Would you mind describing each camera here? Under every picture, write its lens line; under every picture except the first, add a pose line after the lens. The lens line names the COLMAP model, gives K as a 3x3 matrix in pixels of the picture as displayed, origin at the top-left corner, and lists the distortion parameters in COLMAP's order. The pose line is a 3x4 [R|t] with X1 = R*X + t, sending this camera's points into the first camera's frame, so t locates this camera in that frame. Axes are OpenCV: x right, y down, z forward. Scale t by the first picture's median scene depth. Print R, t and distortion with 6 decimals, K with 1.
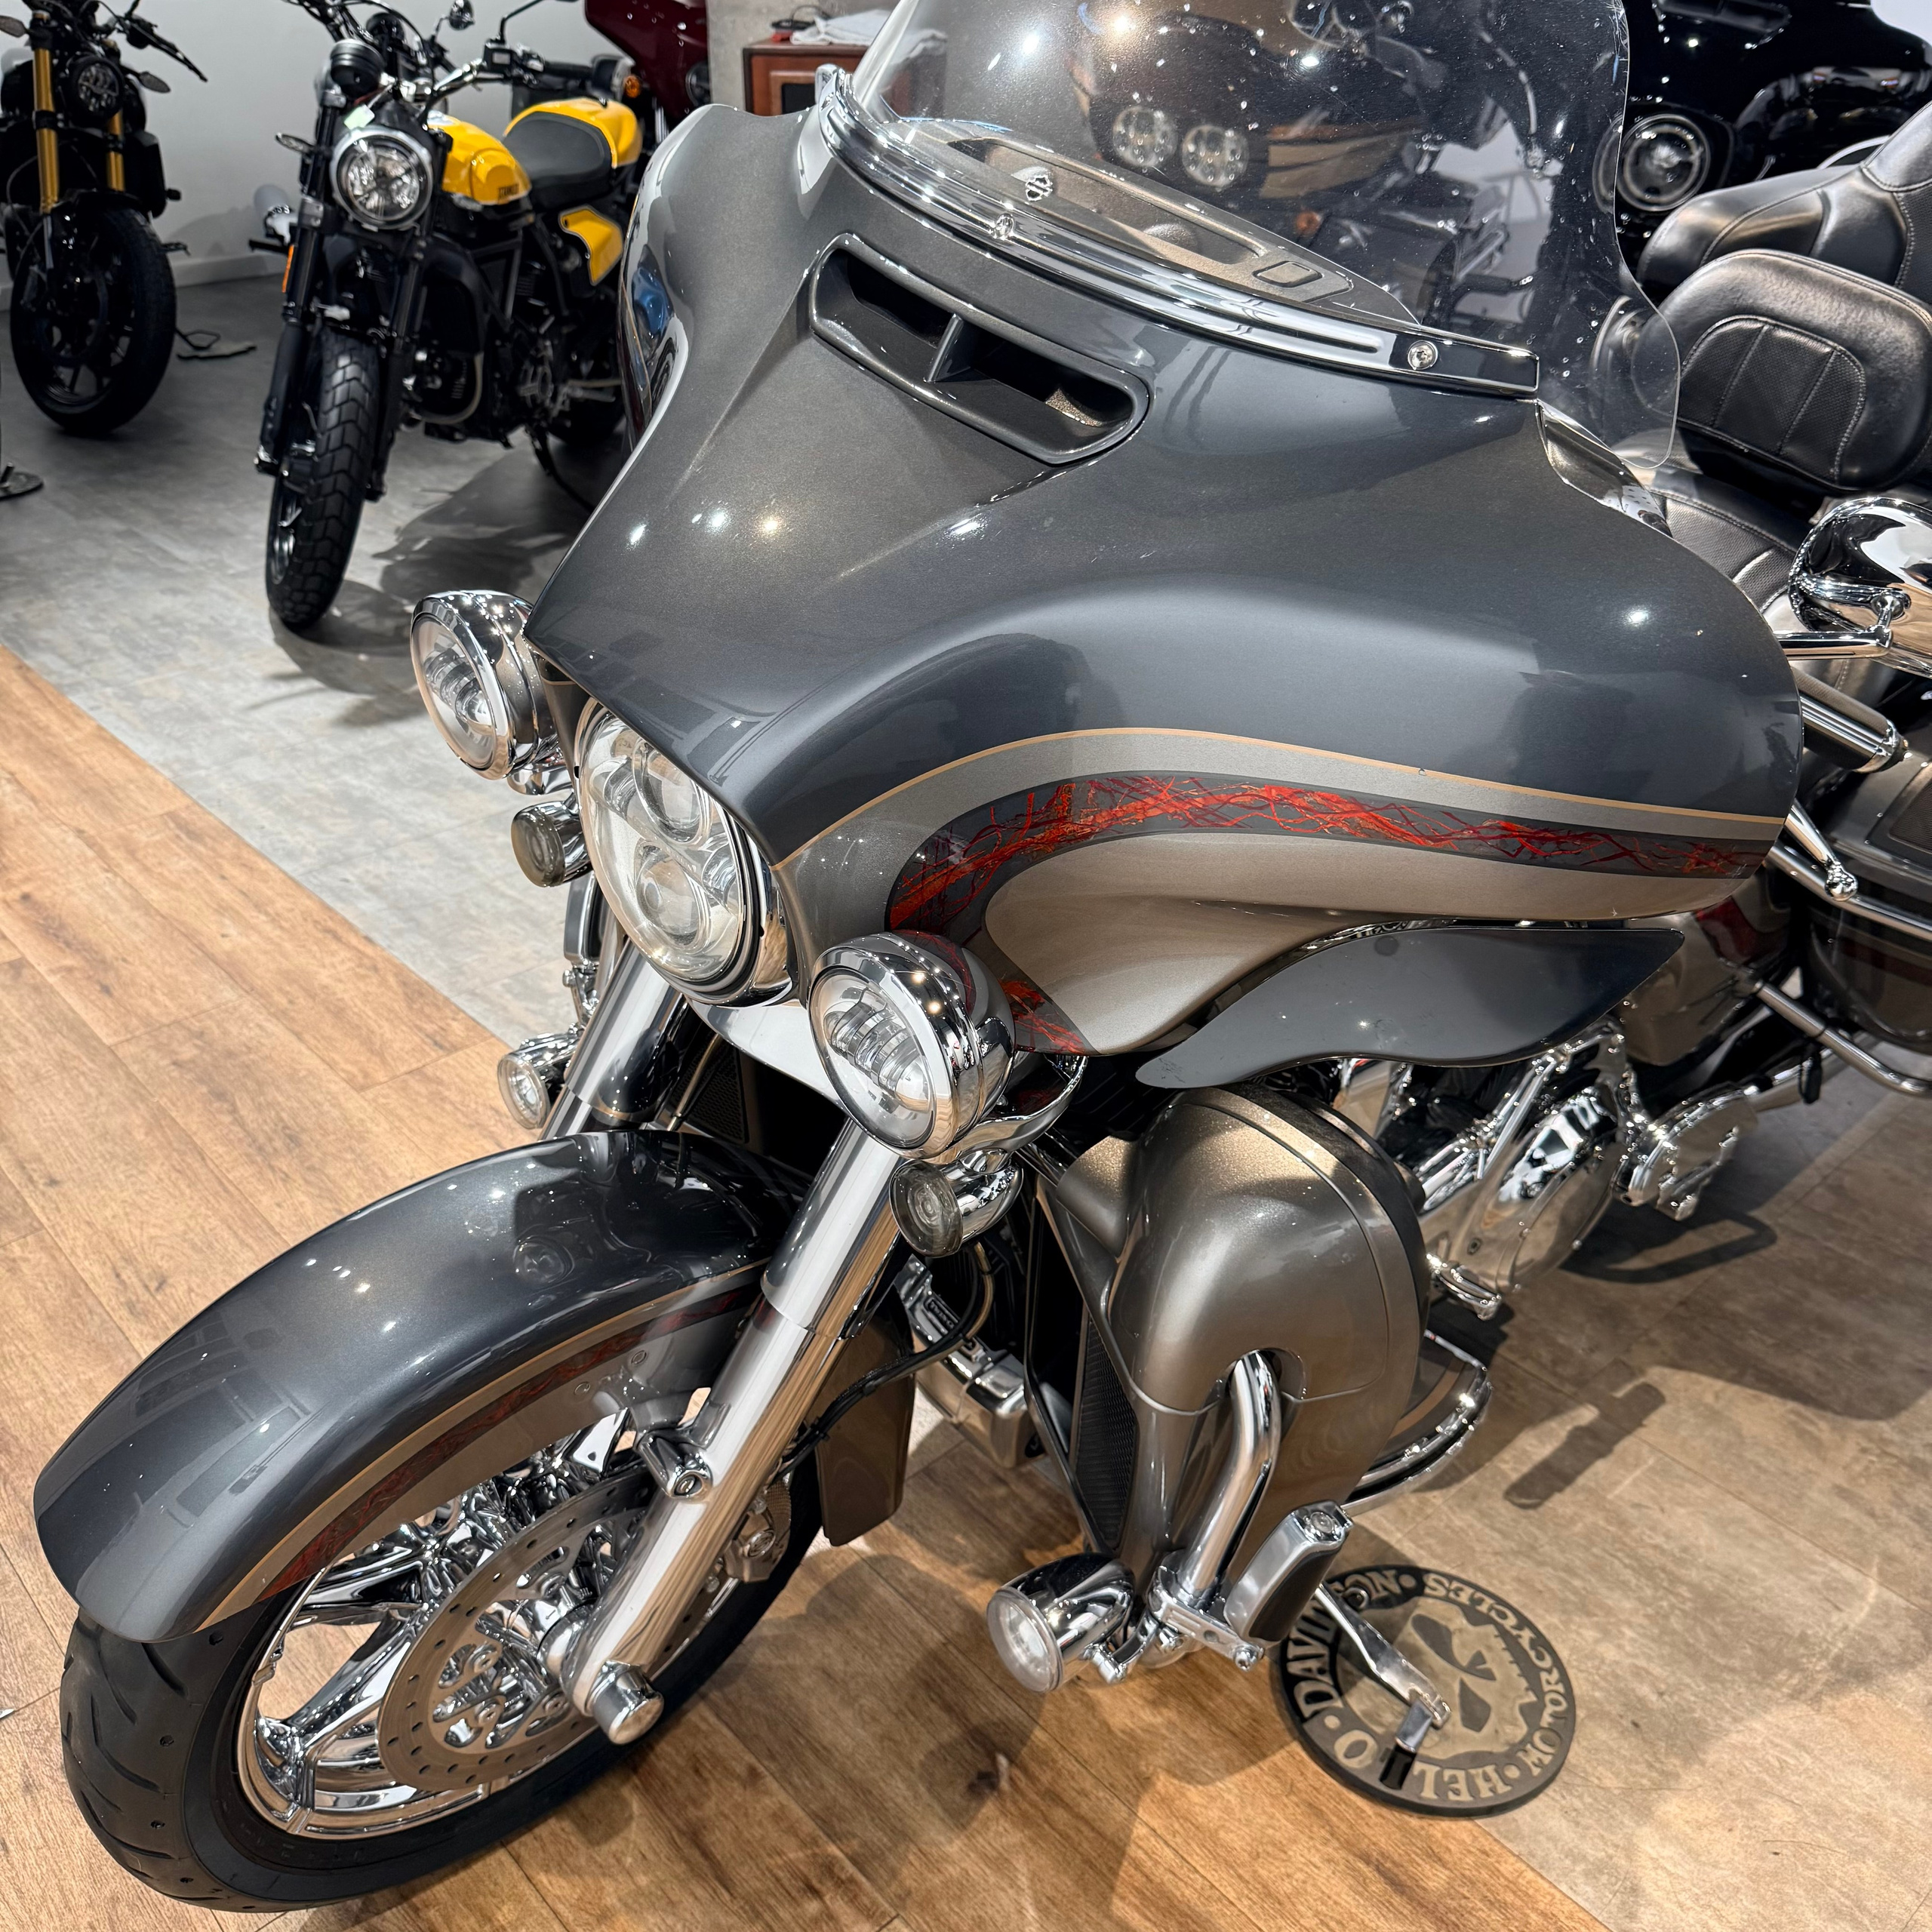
lens RADIAL K [[1845.2, 0, 969.2], [0, 1845.2, 963.6], [0, 0, 1]] dist [0.000839, 0.000000]
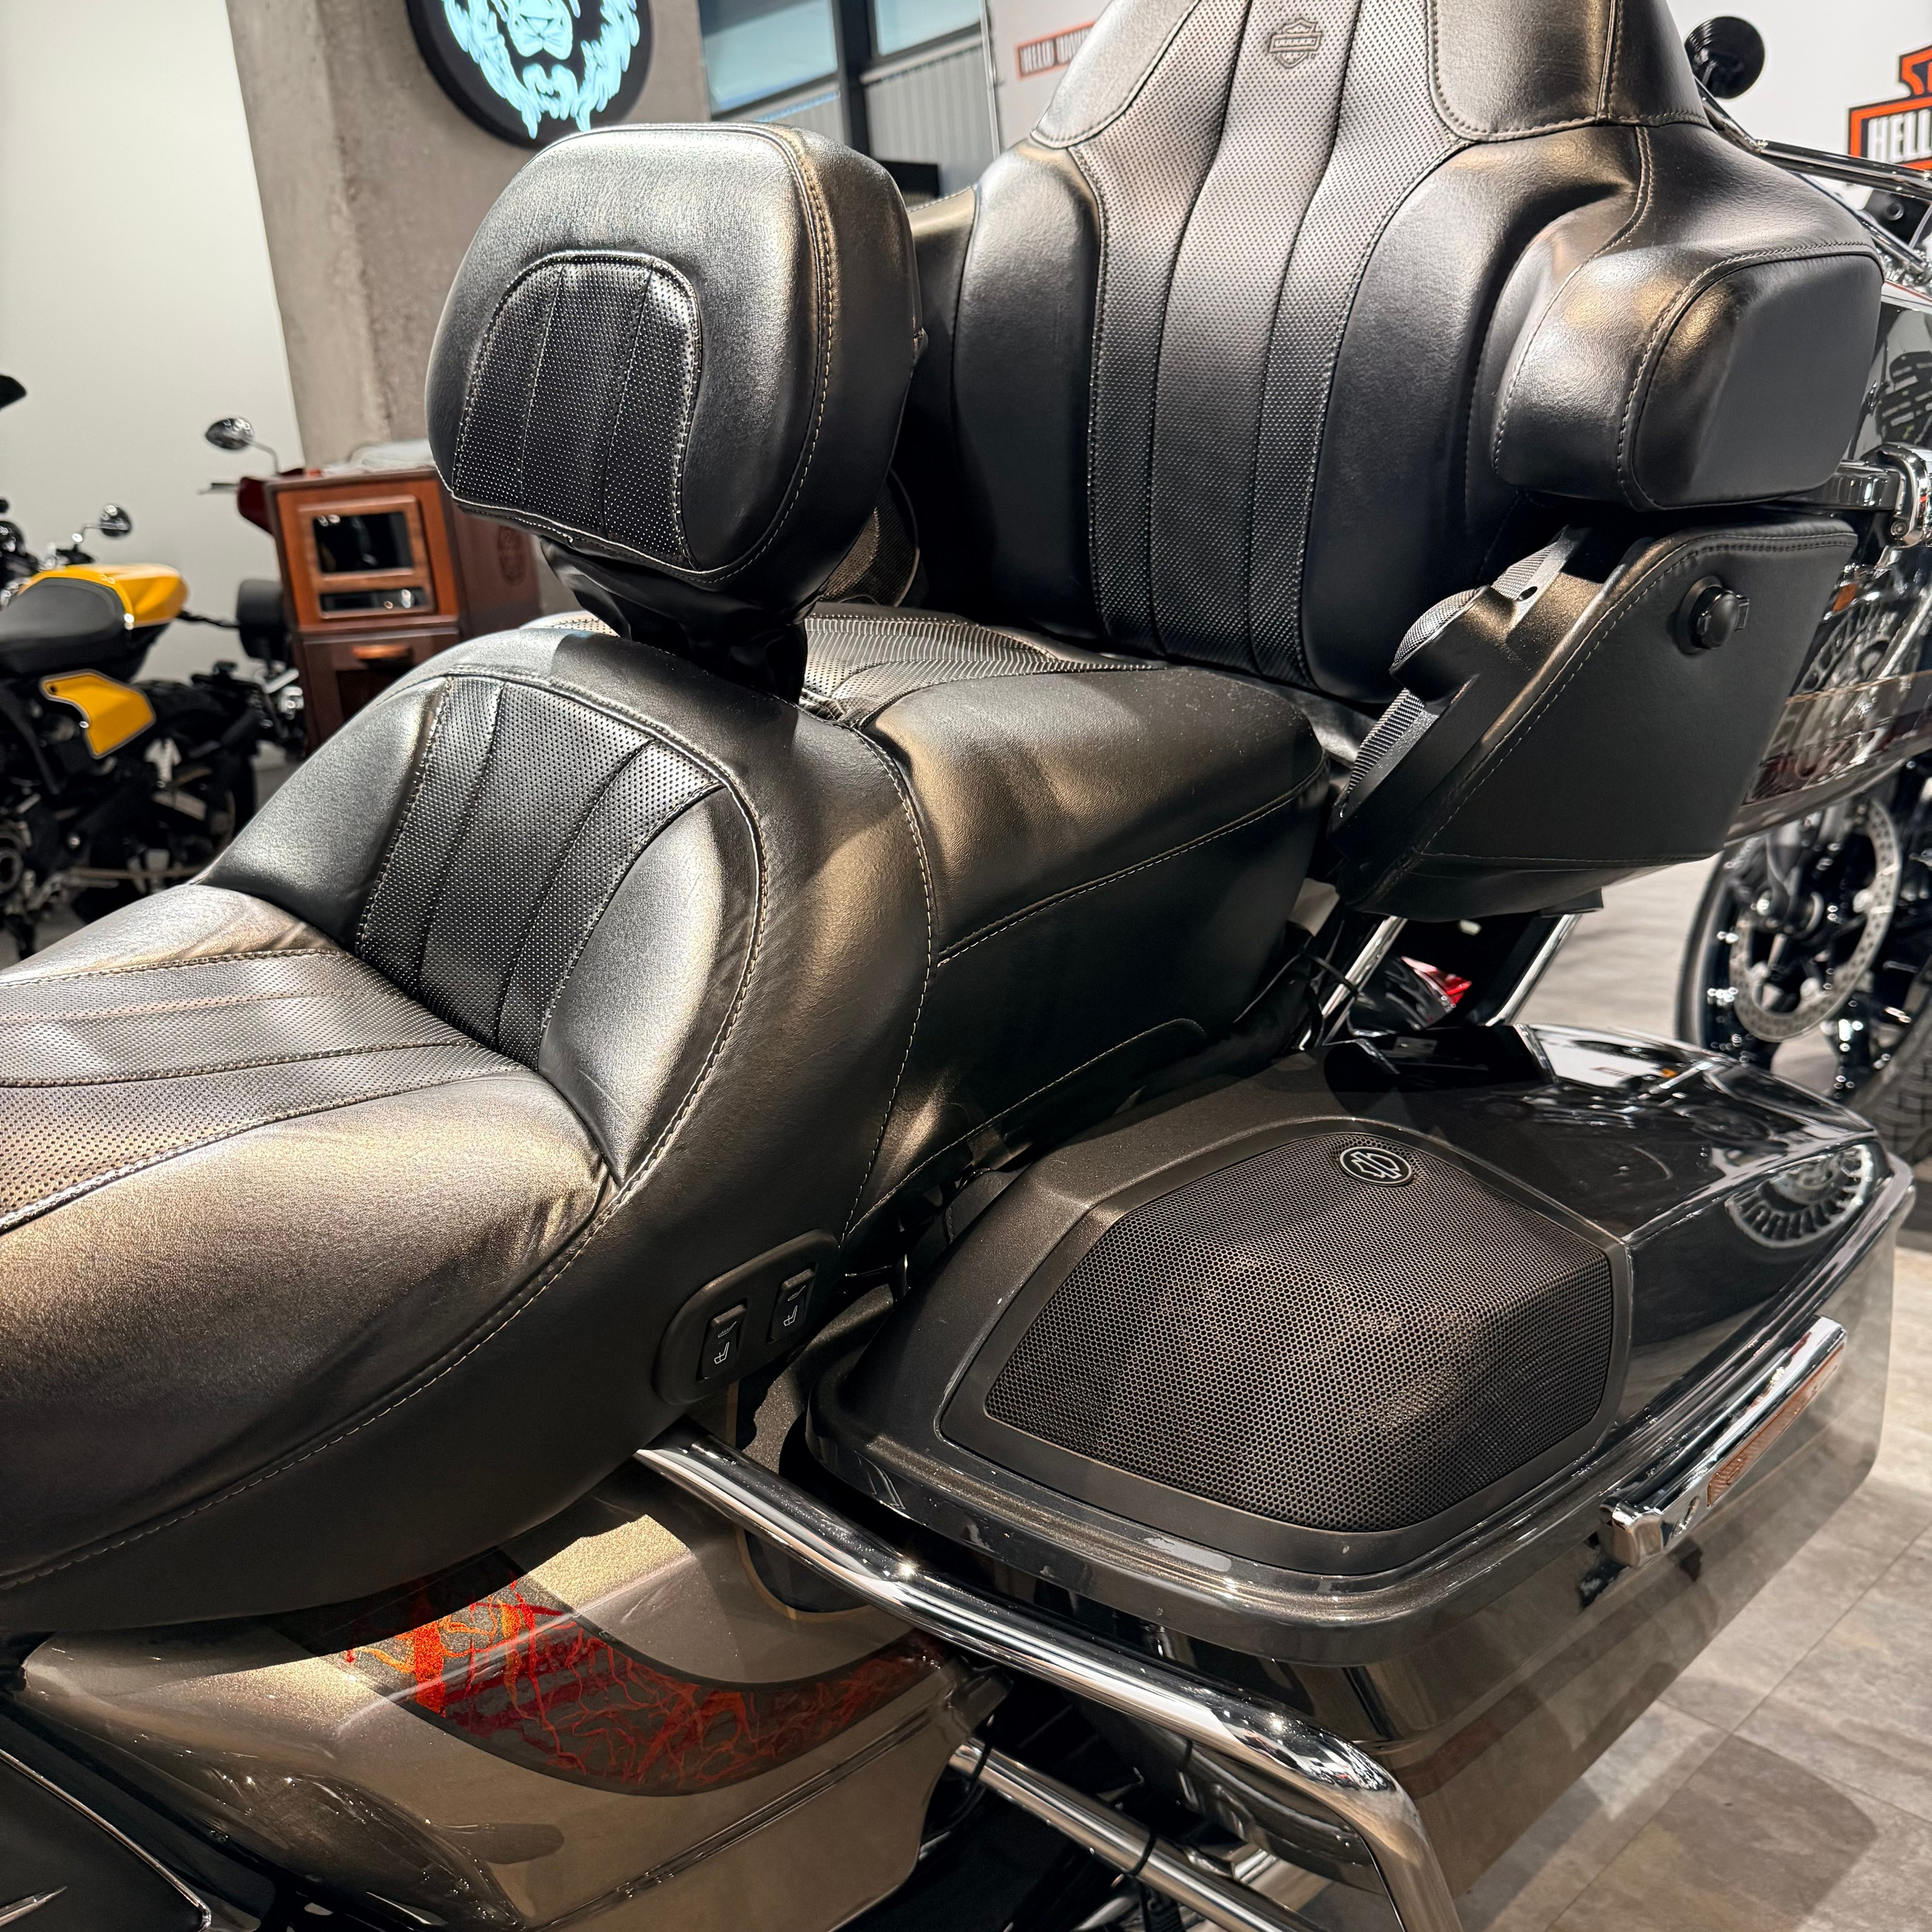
lens RADIAL K [[1845.2, 0, 983.4], [0, 1845.2, 946.1], [0, 0, 1]] dist [0.000839, 0.000000]
pose [[0.996553, -0.081679, -0.014544, 0.546348], [0.074269, 0.956427, -0.282368, -0.057096], [0.036974, 0.280314, 0.959196, 0.649208]]
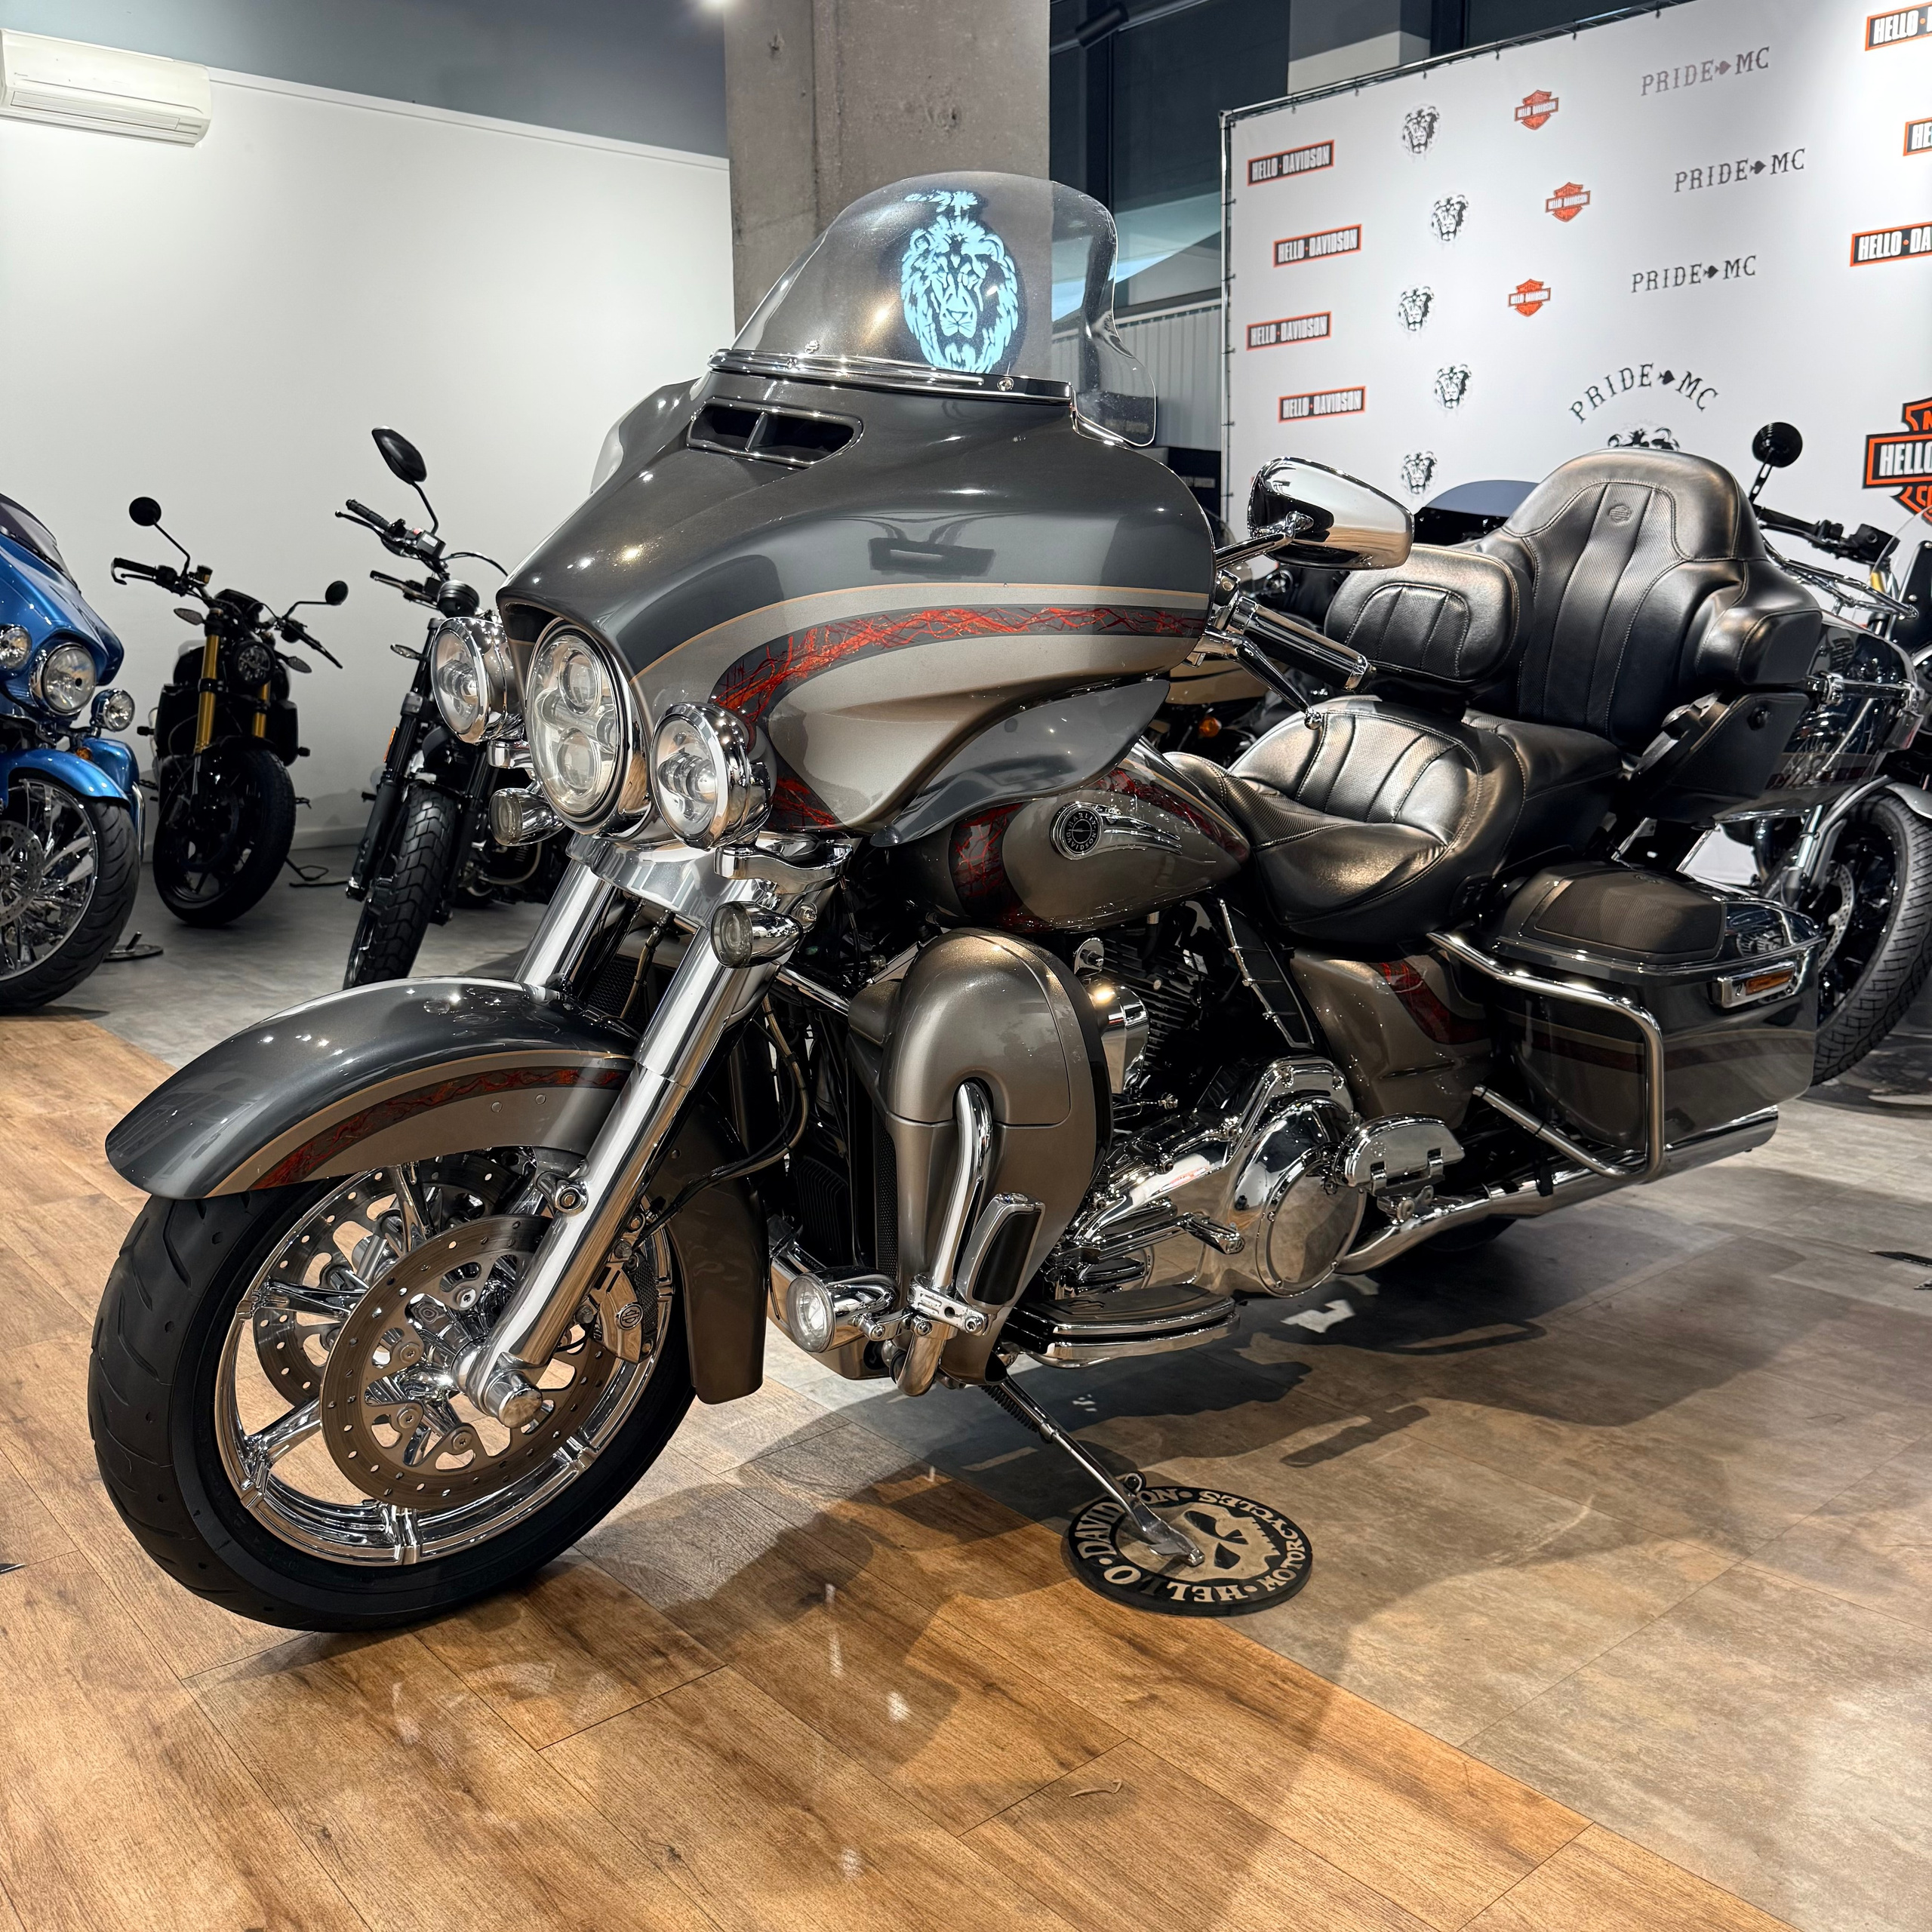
lens RADIAL K [[1845.2, 0, 971.9], [0, 1845.2, 975.4], [0, 0, 1]] dist [0.000839, 0.000000]
pose [[0.999574, -0.007390, -0.028225, 0.139893], [-0.002808, 0.938535, -0.345172, 0.447248], [0.029041, 0.345105, 0.938115, -0.250997]]
